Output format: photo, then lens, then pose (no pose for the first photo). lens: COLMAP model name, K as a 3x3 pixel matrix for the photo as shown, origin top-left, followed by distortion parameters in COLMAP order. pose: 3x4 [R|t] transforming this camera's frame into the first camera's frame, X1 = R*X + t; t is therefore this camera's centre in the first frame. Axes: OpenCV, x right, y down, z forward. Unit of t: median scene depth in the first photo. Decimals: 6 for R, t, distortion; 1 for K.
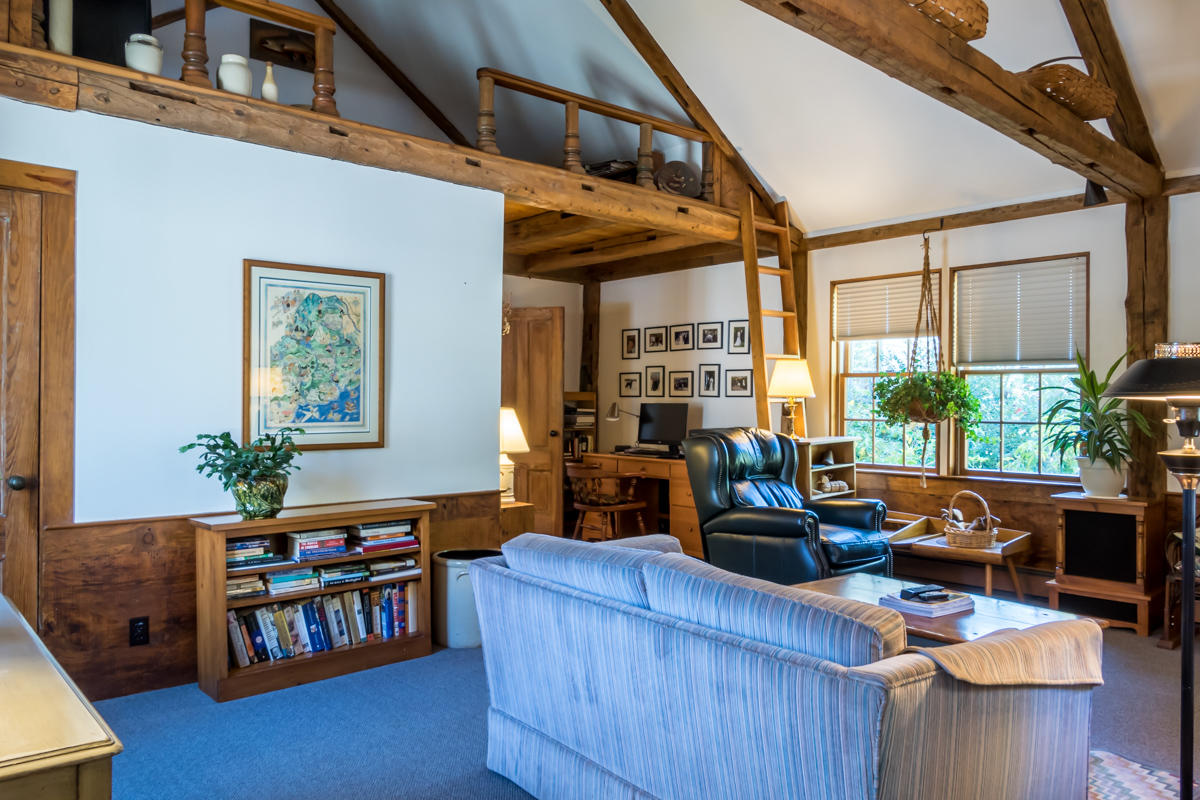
lens RADIAL K [[878.2, 0, 600.9], [0, 878.2, 397.1], [0, 0, 1]] dist [-0.007644, 0.011662]
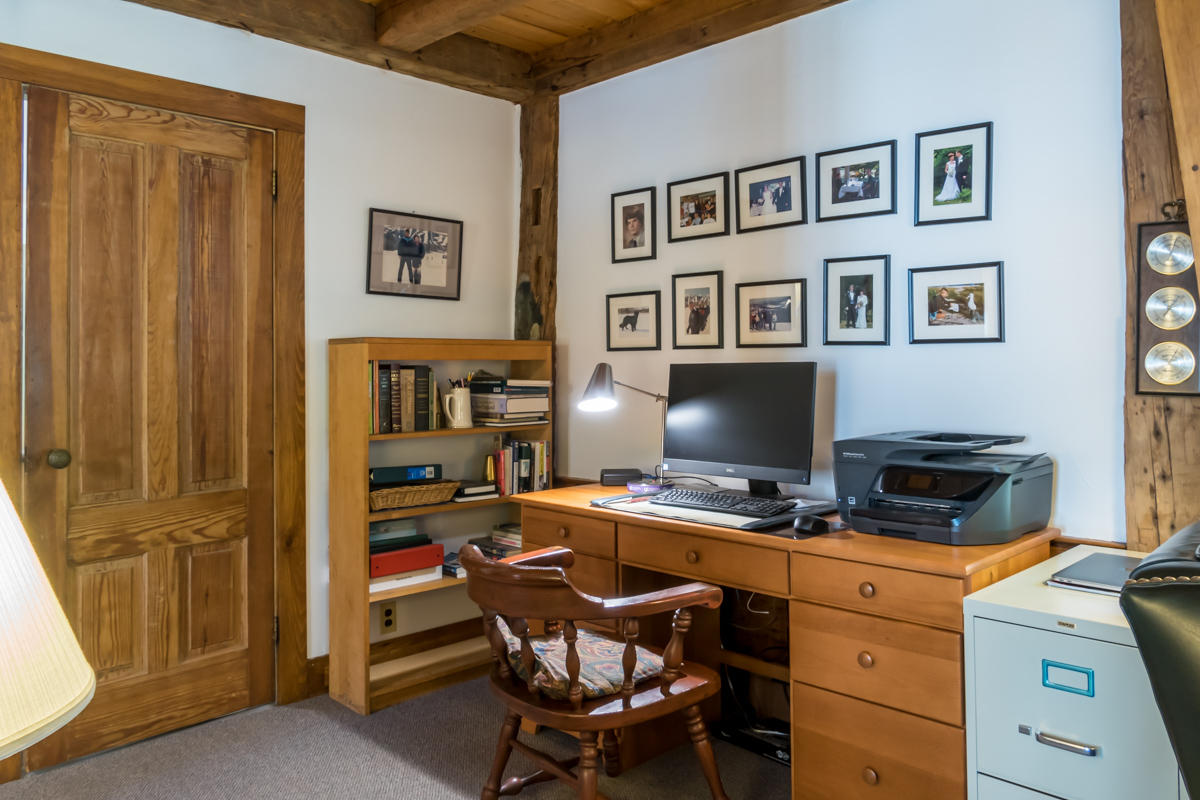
lens RADIAL K [[878.2, 0, 600.7], [0, 878.2, 397.7], [0, 0, 1]] dist [-0.007644, 0.011662]
pose [[0.998423, -0.009201, 0.055388, -0.006626], [0.007221, 0.999332, 0.035838, 0.008543], [-0.055681, -0.035382, 0.997822, 0.659641]]
